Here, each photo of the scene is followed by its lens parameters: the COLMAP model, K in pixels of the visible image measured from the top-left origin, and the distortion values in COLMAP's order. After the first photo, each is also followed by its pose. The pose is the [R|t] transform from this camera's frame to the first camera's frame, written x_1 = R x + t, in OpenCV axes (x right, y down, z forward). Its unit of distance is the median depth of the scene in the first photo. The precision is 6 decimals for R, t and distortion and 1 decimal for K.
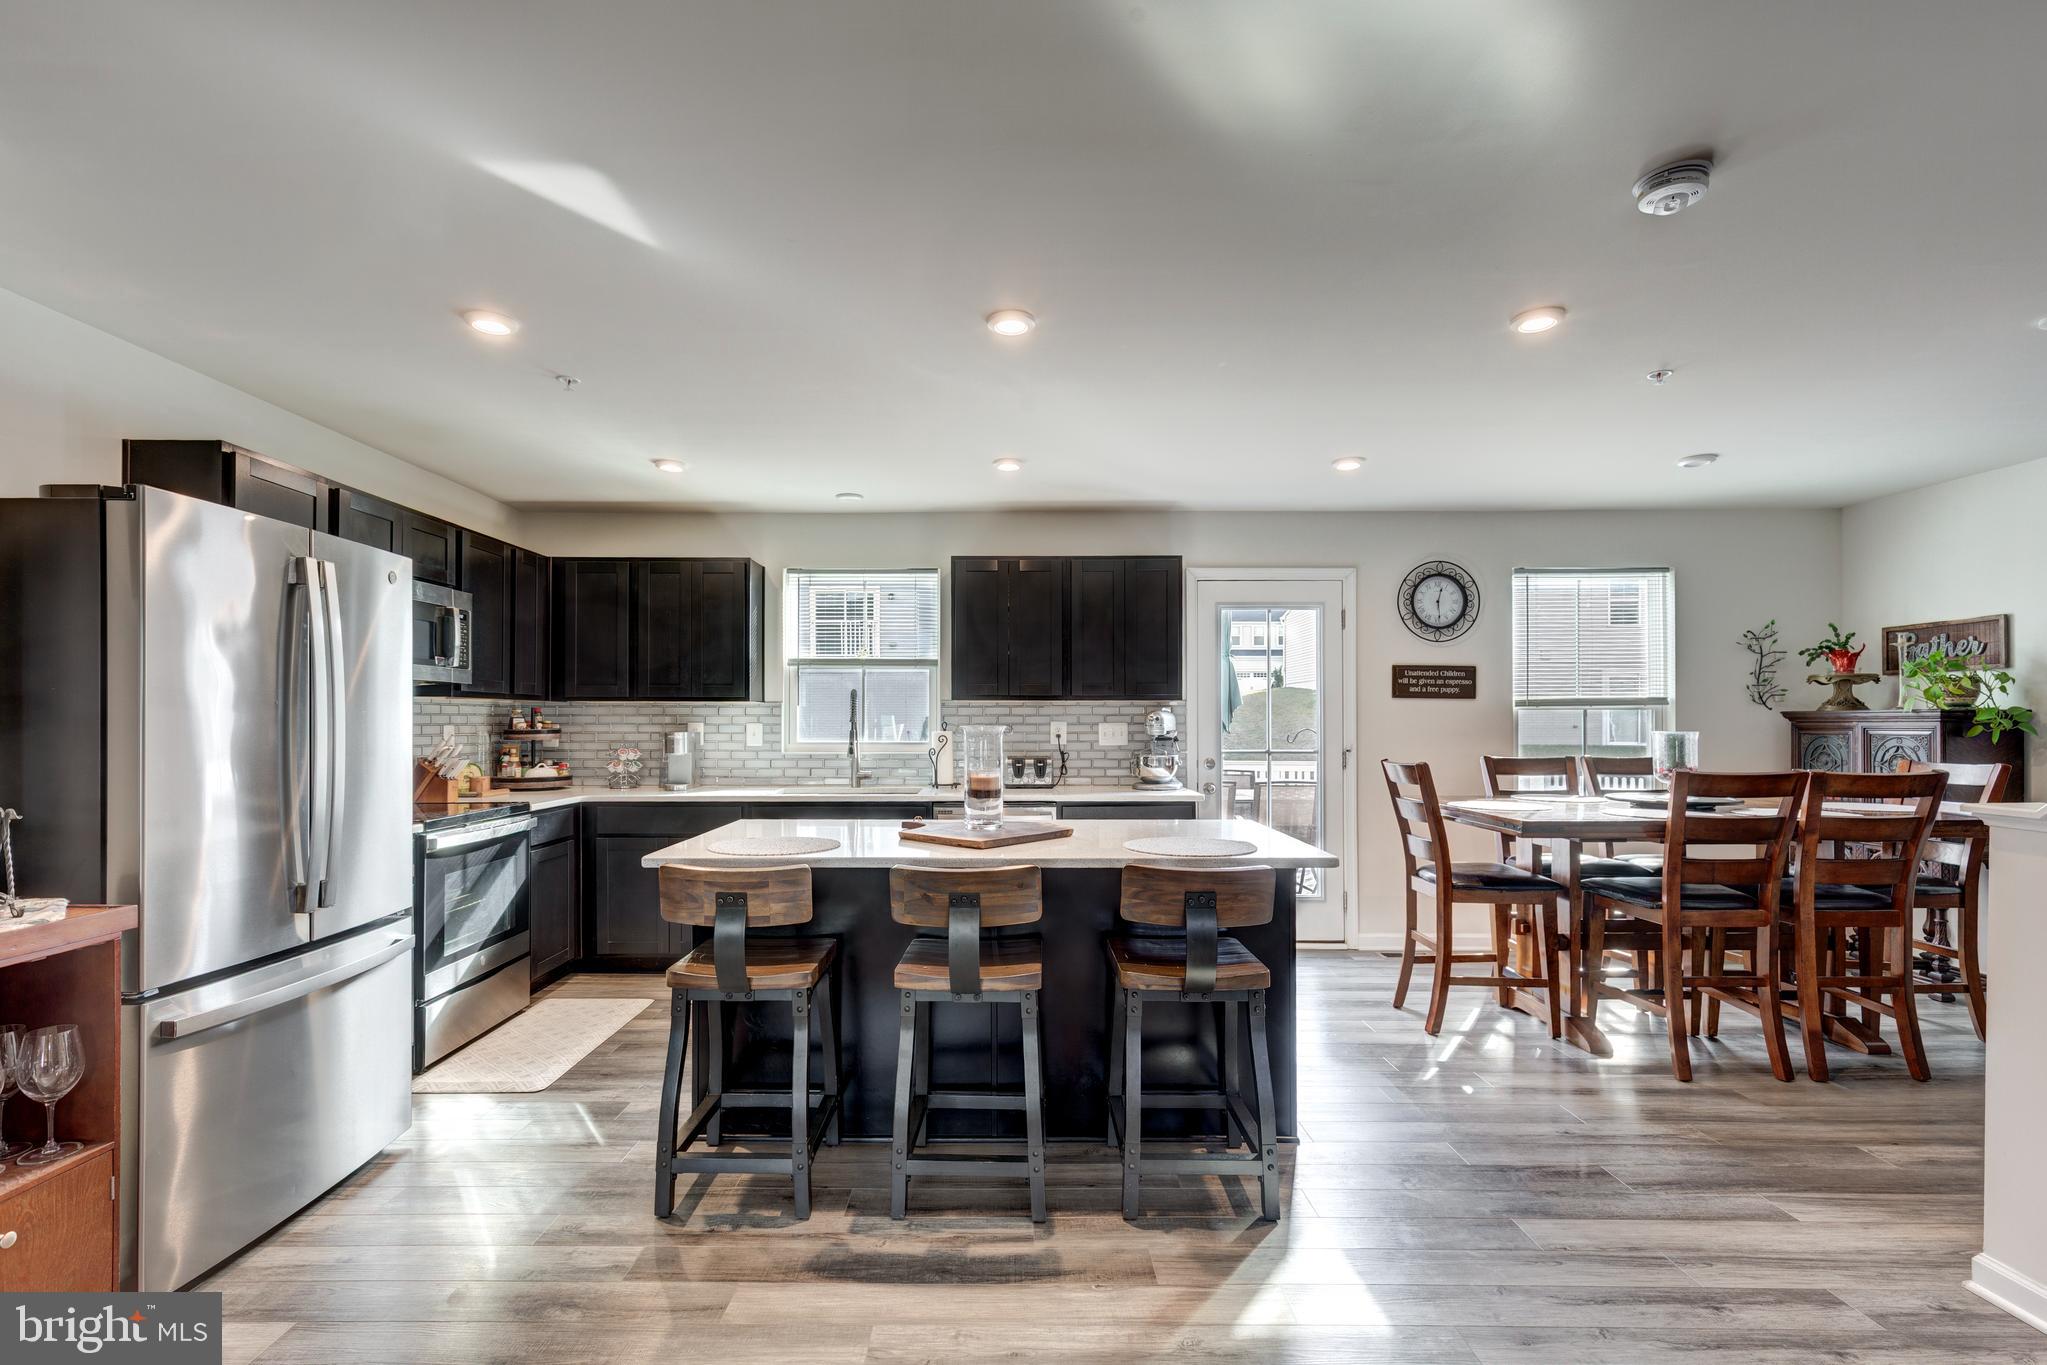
lens RADIAL K [[937.7, 0, 990.4], [0, 937.7, 716.7], [0, 0, 1]] dist [0.004470, -0.002038]
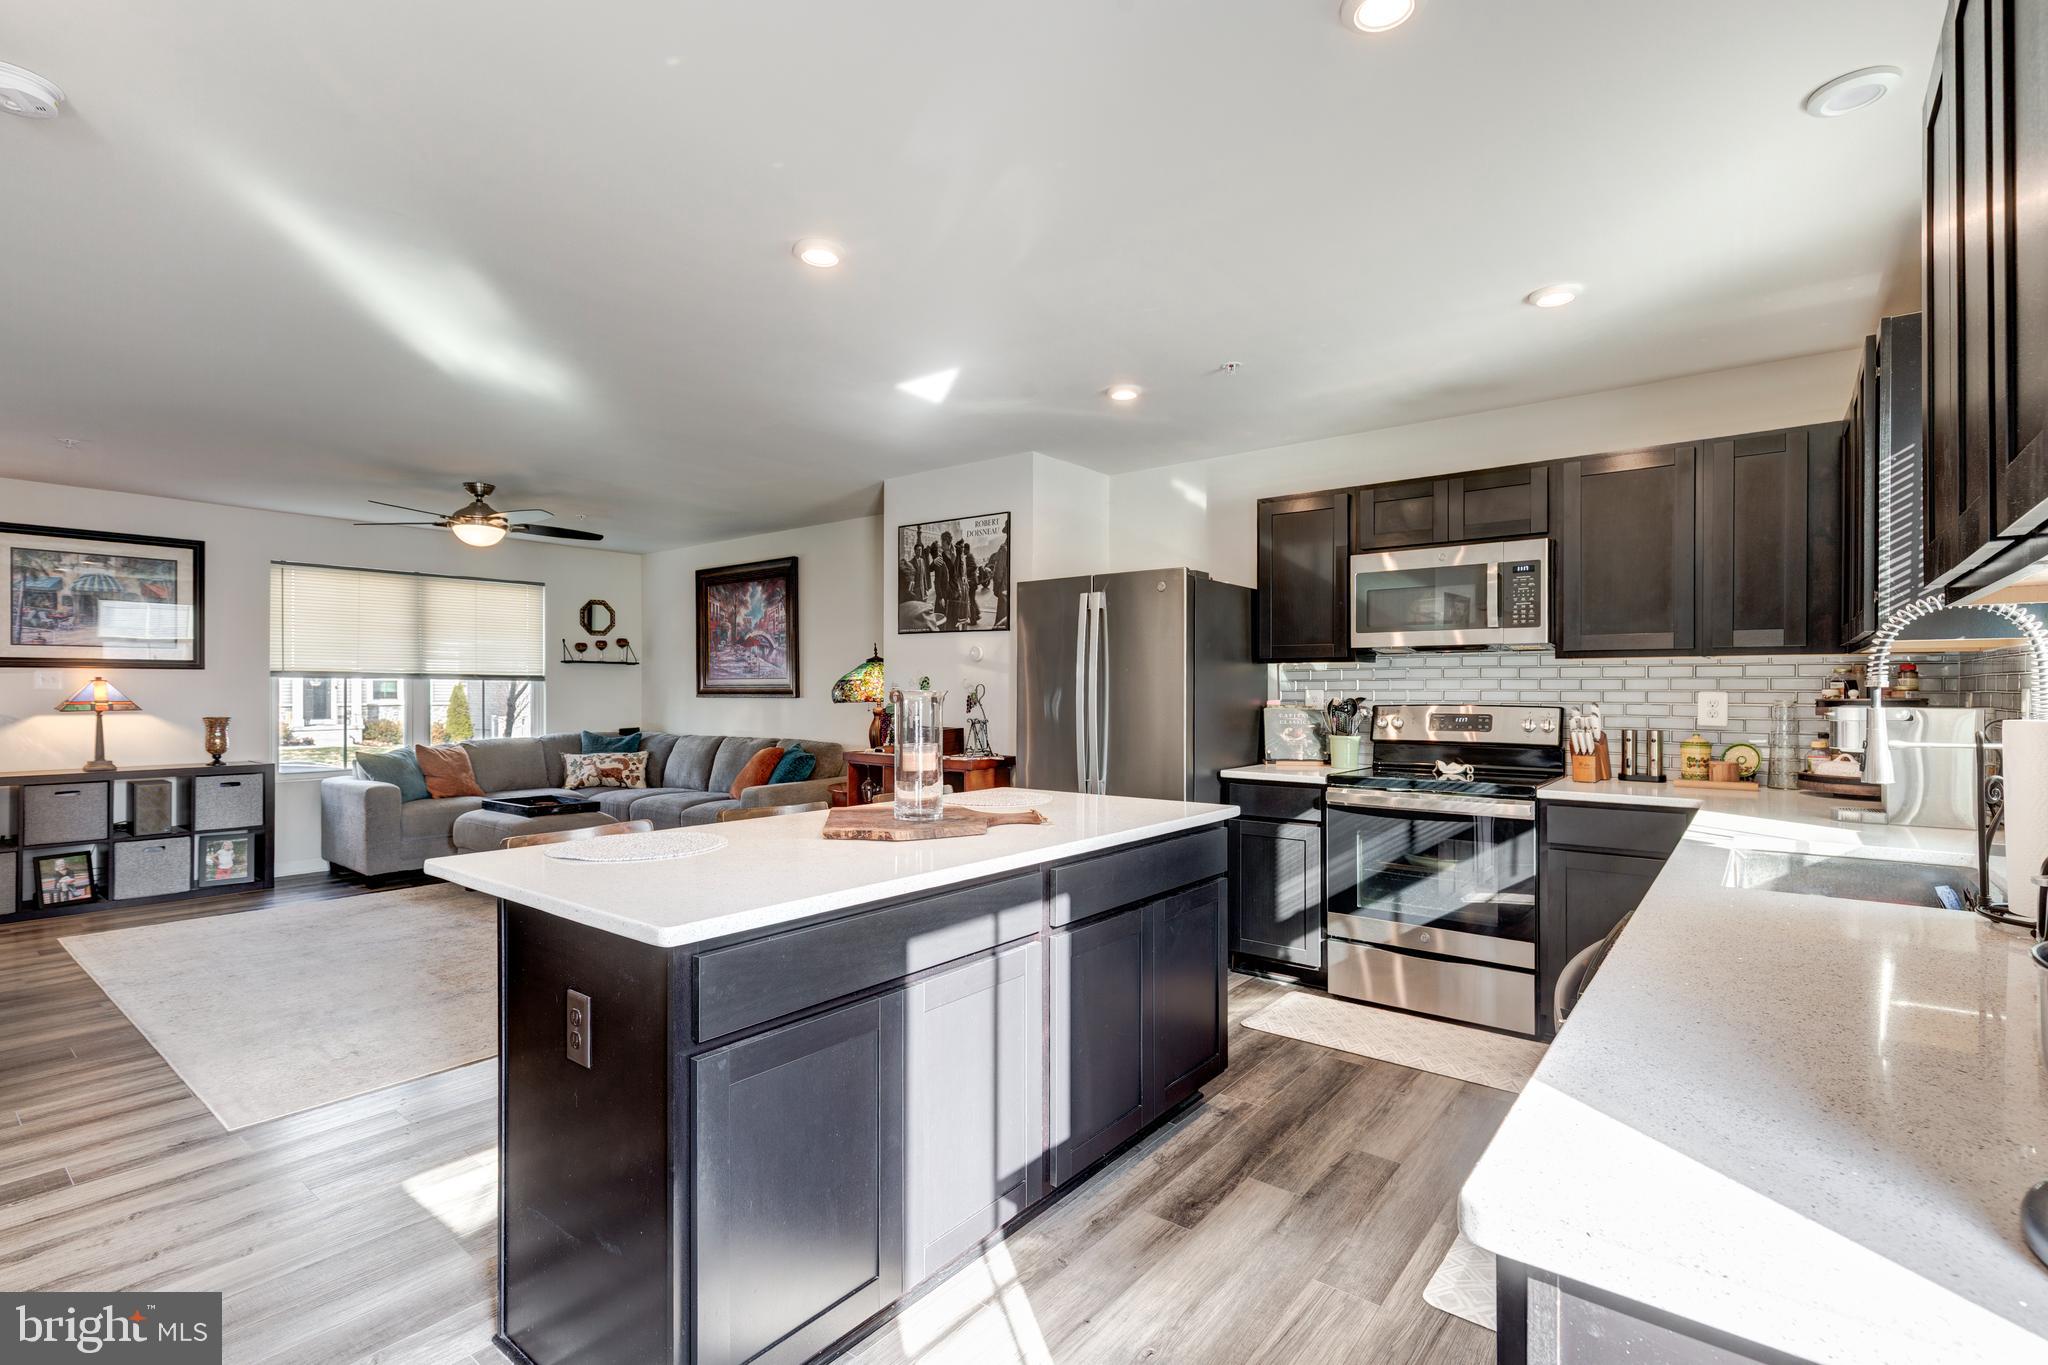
lens RADIAL K [[938.1, 0, 1015.0], [0, 938.1, 688.2], [0, 0, 1]] dist [0.004470, -0.002038]
pose [[-0.626999, 0.001662, -0.779018, 0.361731], [0.003670, 0.999993, -0.000820, 0.004809], [0.779011, -0.003373, -0.627001, 0.988507]]
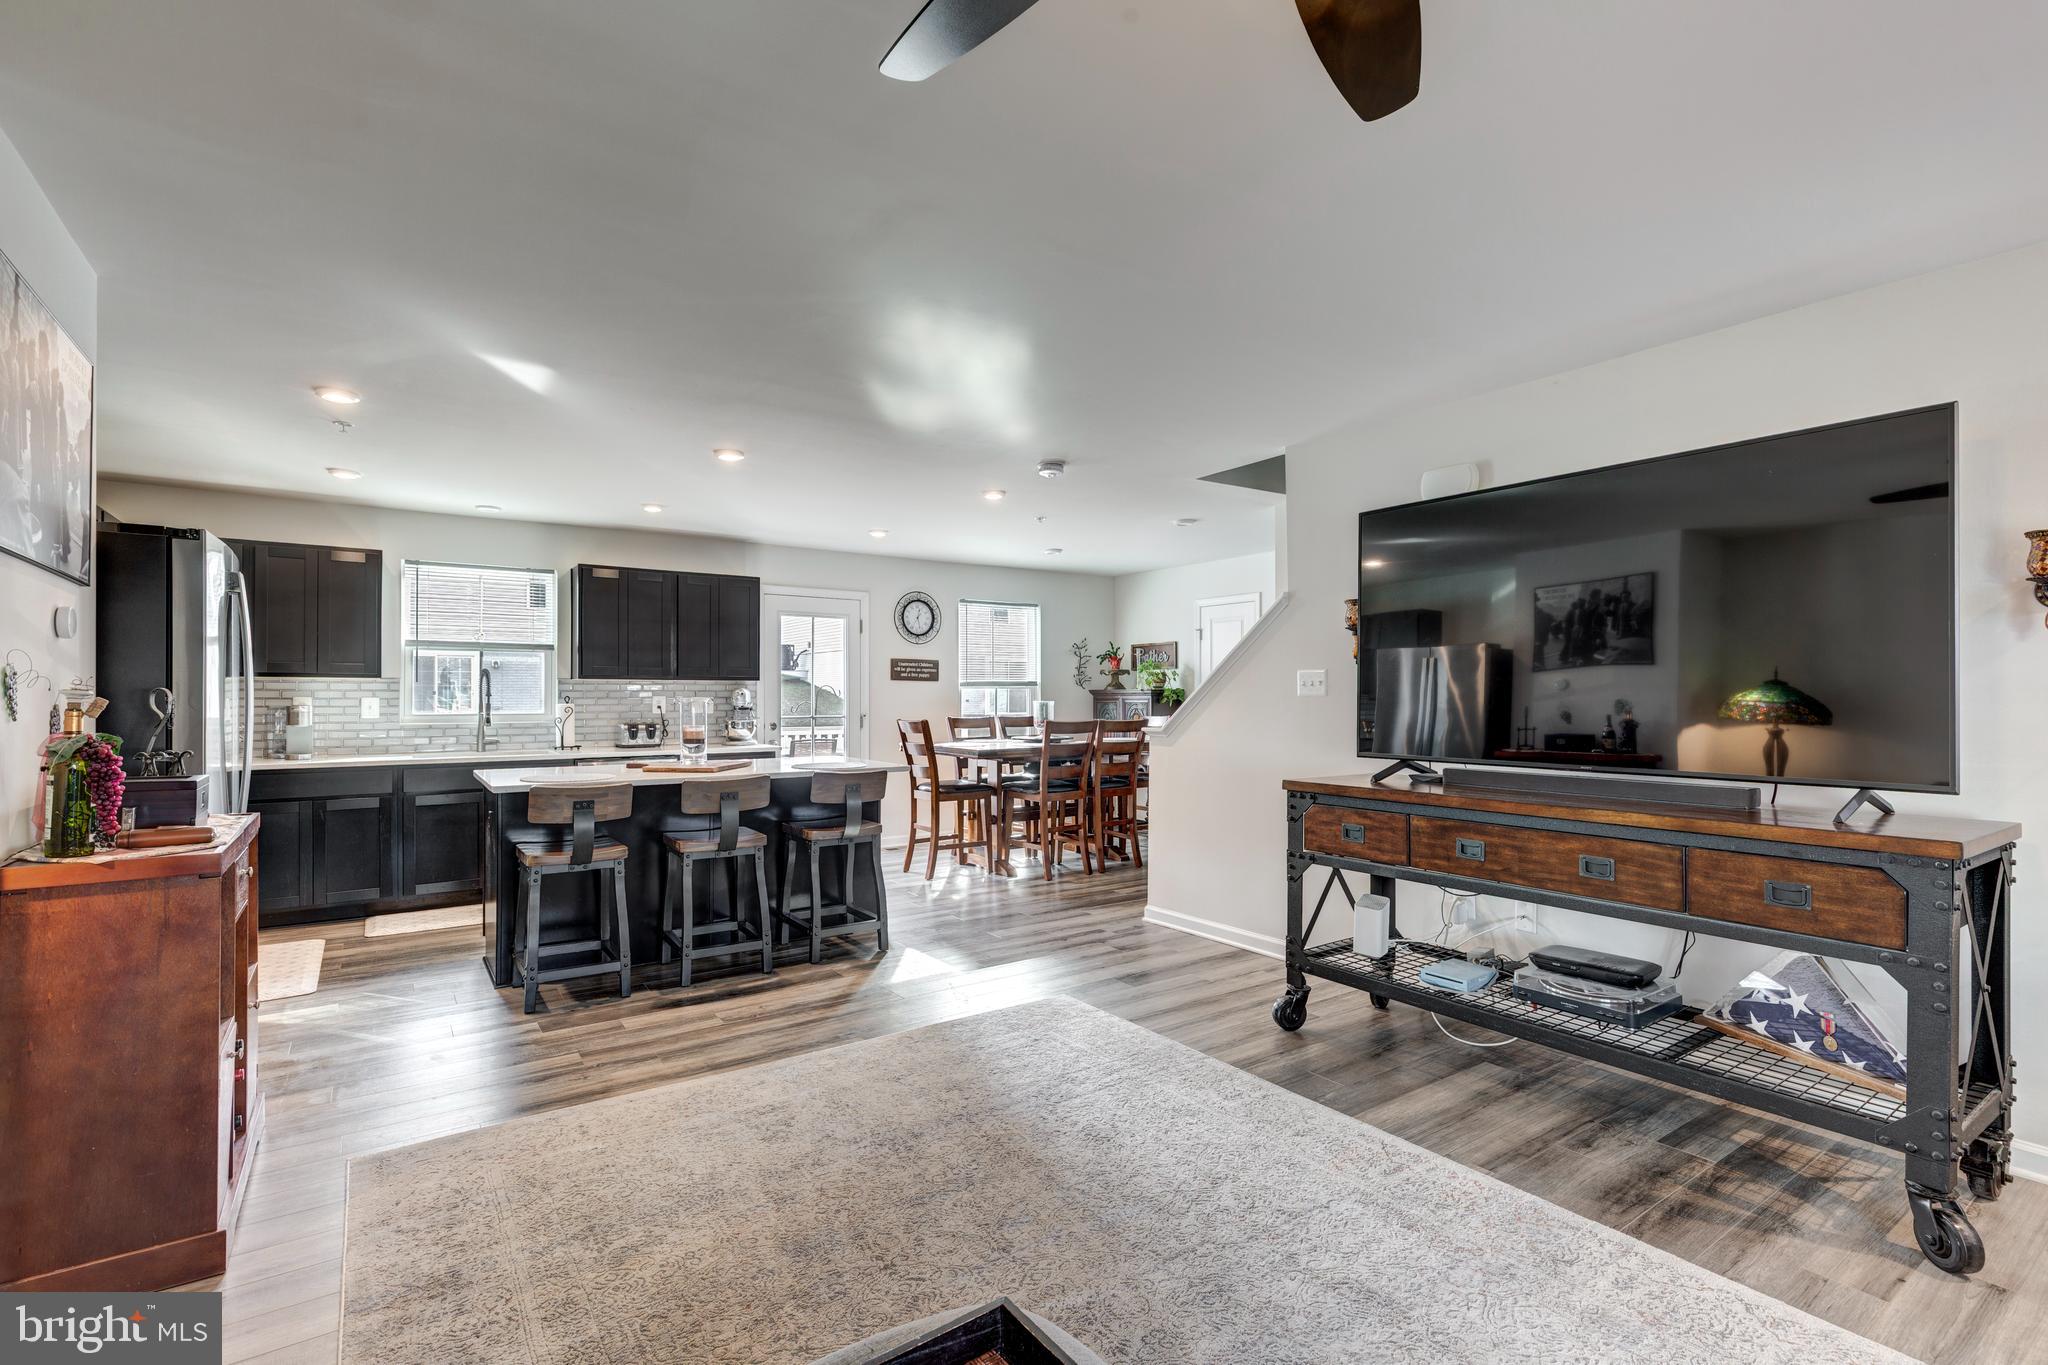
lens RADIAL K [[938.1, 0, 1005.0], [0, 938.1, 688.1], [0, 0, 1]] dist [0.004470, -0.002038]
pose [[0.821537, 0.004814, 0.570135, -0.297018], [-0.001718, 0.999981, -0.005967, 0.001532], [-0.570153, 0.003923, 0.821529, -0.363405]]
